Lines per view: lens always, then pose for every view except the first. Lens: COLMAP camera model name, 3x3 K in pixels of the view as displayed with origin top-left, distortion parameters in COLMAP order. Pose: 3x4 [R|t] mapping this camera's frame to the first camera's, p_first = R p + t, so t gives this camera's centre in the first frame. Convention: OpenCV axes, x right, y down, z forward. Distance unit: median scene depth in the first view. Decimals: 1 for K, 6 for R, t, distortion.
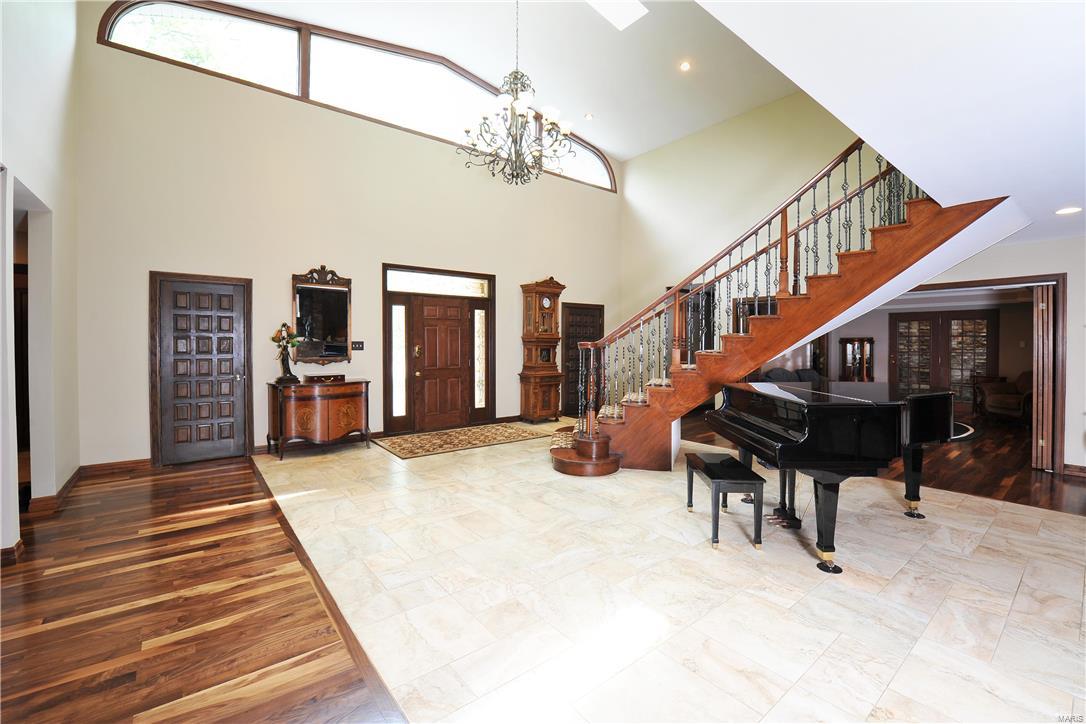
lens RADIAL K [[464.9, 0, 562.7], [0, 464.9, 349.1], [0, 0, 1]] dist [0.000506, 0.000108]
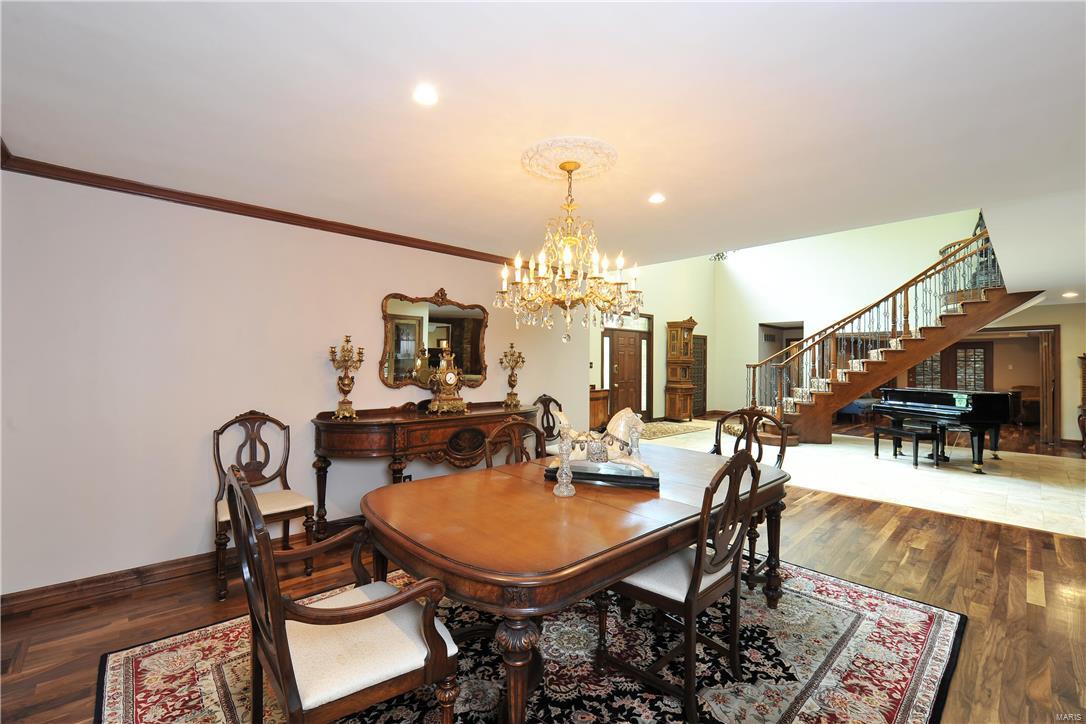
lens RADIAL K [[461.3, 0, 543.1], [0, 461.3, 359.4], [0, 0, 1]] dist [-0.015050, -0.001267]
pose [[0.998716, 0.015288, 0.048295, -0.608258], [-0.014115, 0.999599, -0.024537, 0.013042], [-0.048651, 0.023824, 0.998532, -0.394906]]
